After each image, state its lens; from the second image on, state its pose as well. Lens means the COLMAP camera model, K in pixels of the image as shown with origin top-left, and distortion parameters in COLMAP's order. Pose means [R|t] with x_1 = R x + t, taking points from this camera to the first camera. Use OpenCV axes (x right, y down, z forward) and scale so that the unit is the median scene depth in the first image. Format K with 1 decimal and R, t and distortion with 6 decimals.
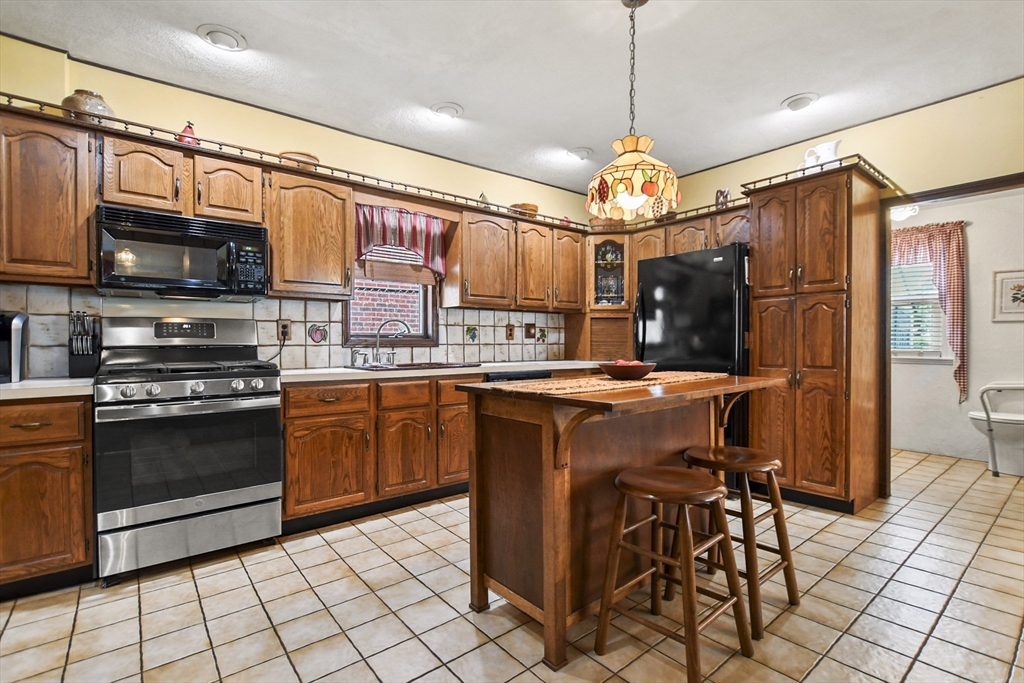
lens RADIAL K [[472.7, 0, 509.1], [0, 472.7, 345.1], [0, 0, 1]] dist [-0.001603, 0.000092]
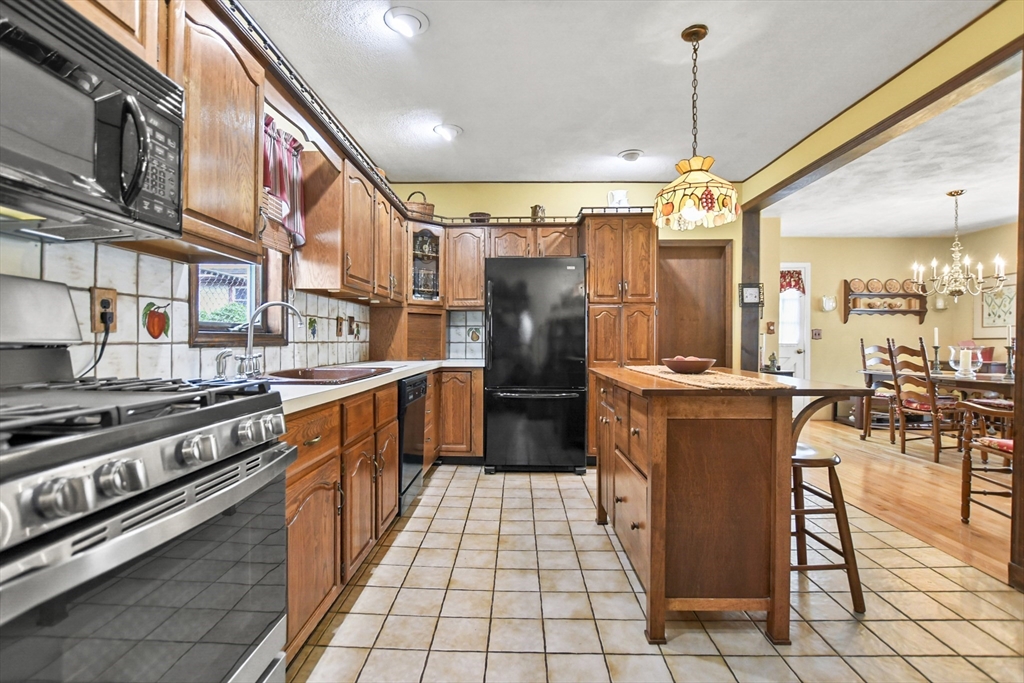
lens RADIAL K [[472.7, 0, 509.1], [0, 472.7, 345.1], [0, 0, 1]] dist [-0.001603, 0.000092]
pose [[0.649087, -0.004587, 0.760701, -0.541747], [0.001614, 0.999988, 0.004653, 0.000227], [-0.760713, -0.001793, 0.649086, 0.376800]]
